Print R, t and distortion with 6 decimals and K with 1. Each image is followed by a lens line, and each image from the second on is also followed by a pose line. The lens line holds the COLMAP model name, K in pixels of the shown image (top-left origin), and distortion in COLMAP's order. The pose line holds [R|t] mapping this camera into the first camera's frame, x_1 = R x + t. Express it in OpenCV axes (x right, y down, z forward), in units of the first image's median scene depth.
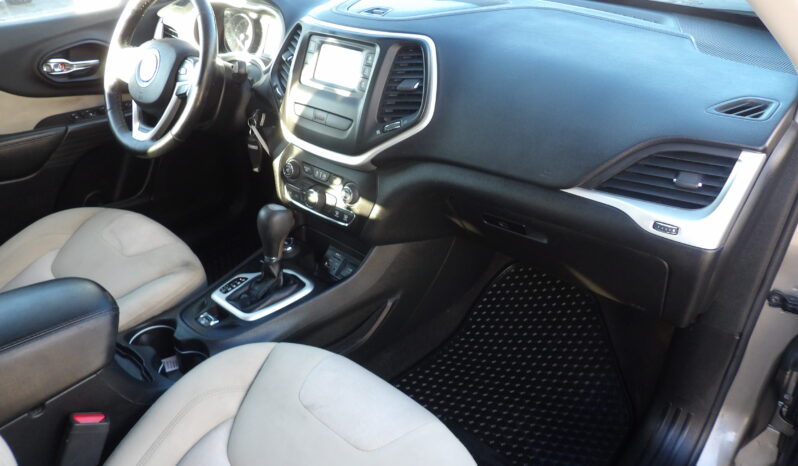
lens RADIAL K [[575.1, 0, 399.0], [0, 575.1, 233.0], [0, 0, 1]] dist [0.001355, 0.010809]
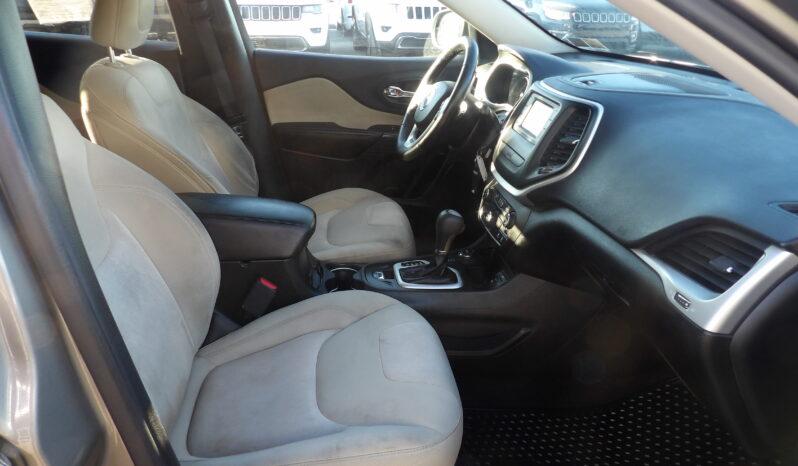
lens RADIAL K [[575.1, 0, 399.0], [0, 575.1, 233.0], [0, 0, 1]] dist [0.001355, 0.010809]
pose [[0.761224, 0.302798, -0.573456, 0.438899], [-0.377567, 0.925901, -0.012297, 0.058380], [0.527239, 0.225879, 0.819144, -0.092757]]
